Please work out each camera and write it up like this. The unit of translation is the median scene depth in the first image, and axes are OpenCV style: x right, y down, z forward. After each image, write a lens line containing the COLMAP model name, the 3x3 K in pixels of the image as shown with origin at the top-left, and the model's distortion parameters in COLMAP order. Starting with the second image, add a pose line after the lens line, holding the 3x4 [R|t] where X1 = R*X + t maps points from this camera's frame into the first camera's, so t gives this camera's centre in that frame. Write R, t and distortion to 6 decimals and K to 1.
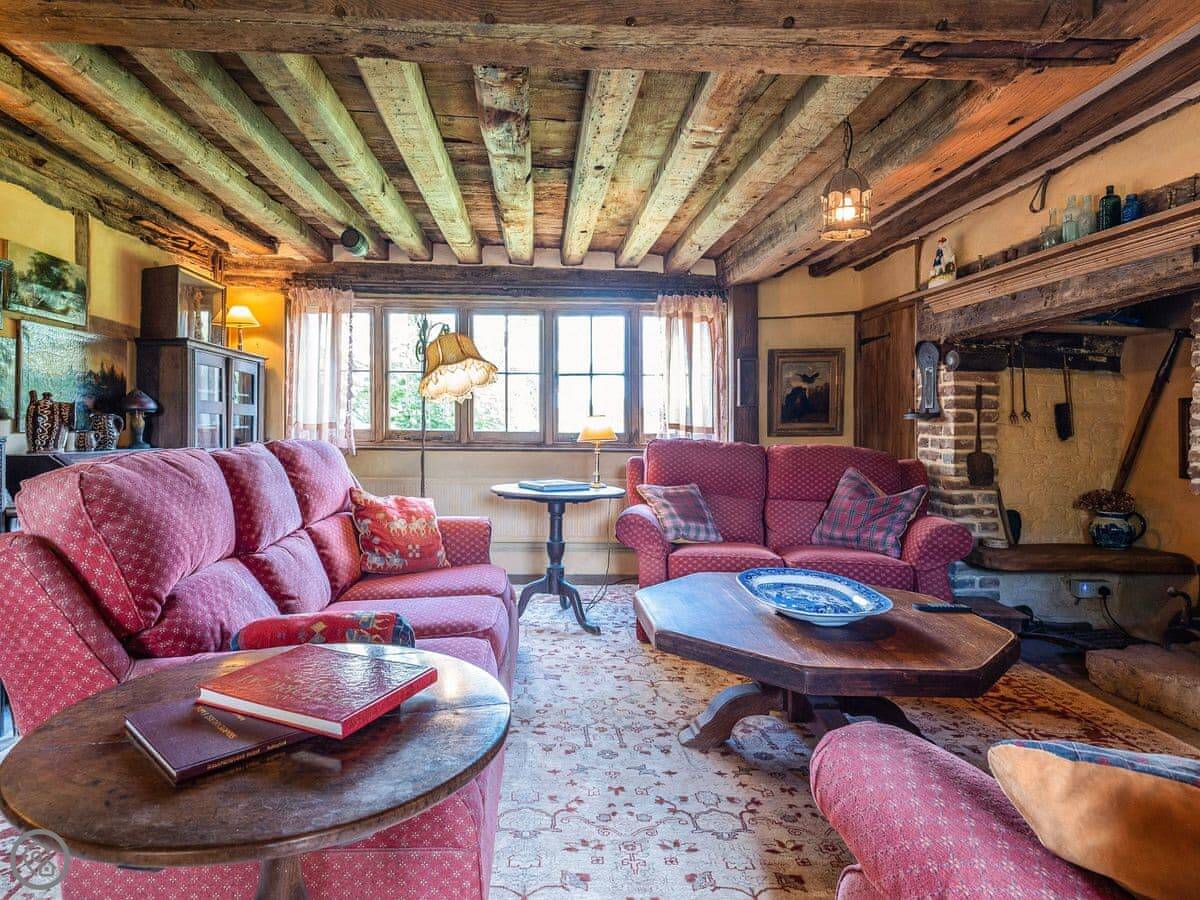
lens RADIAL K [[716.8, 0, 600.1], [0, 716.8, 443.0], [0, 0, 1]] dist [0.004771, -0.000108]
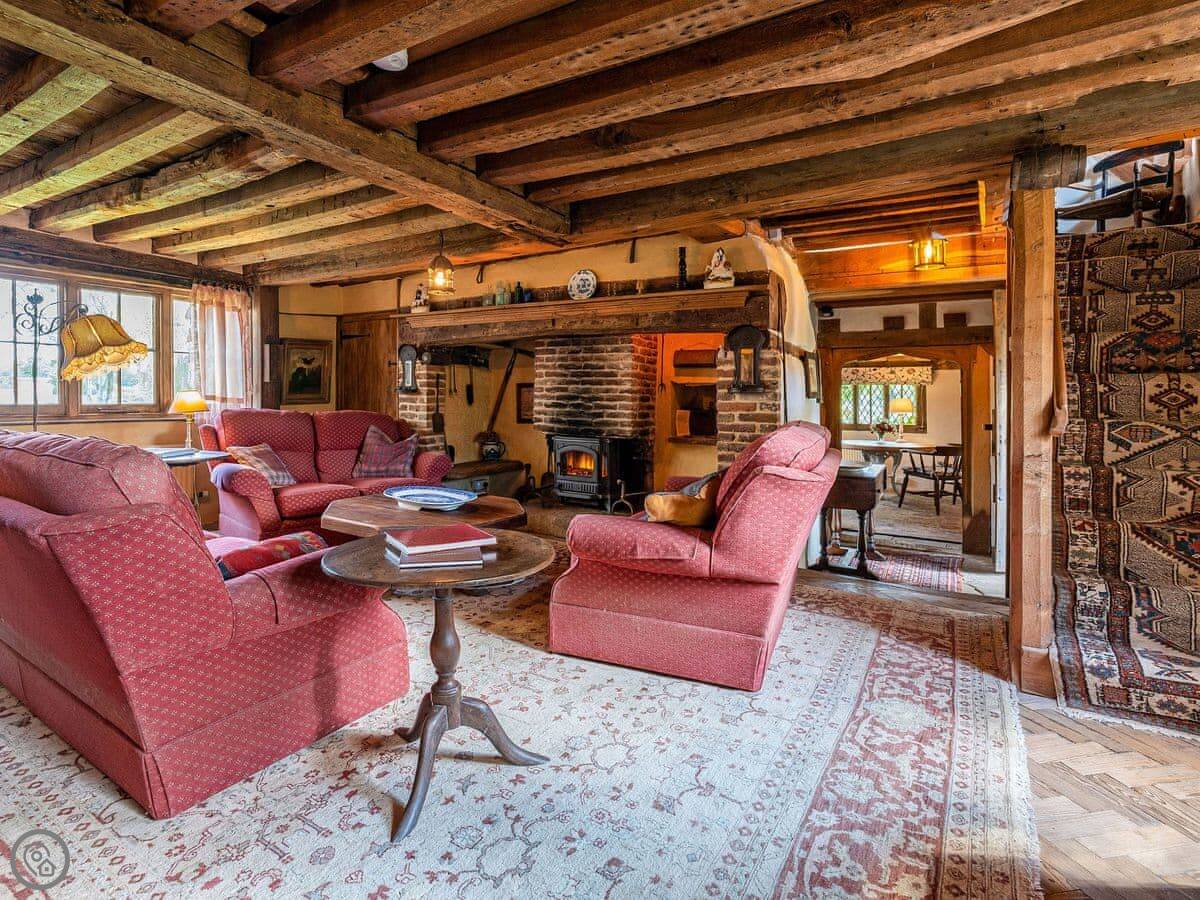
lens RADIAL K [[603.6, 0, 599.7], [0, 603.6, 450.3], [0, 0, 1]] dist [-0.003610, -0.000294]
pose [[0.527547, -0.079307, 0.845816, -0.483568], [0.012404, 0.996246, 0.085675, -0.016570], [-0.849435, -0.034706, 0.526550, -0.086873]]
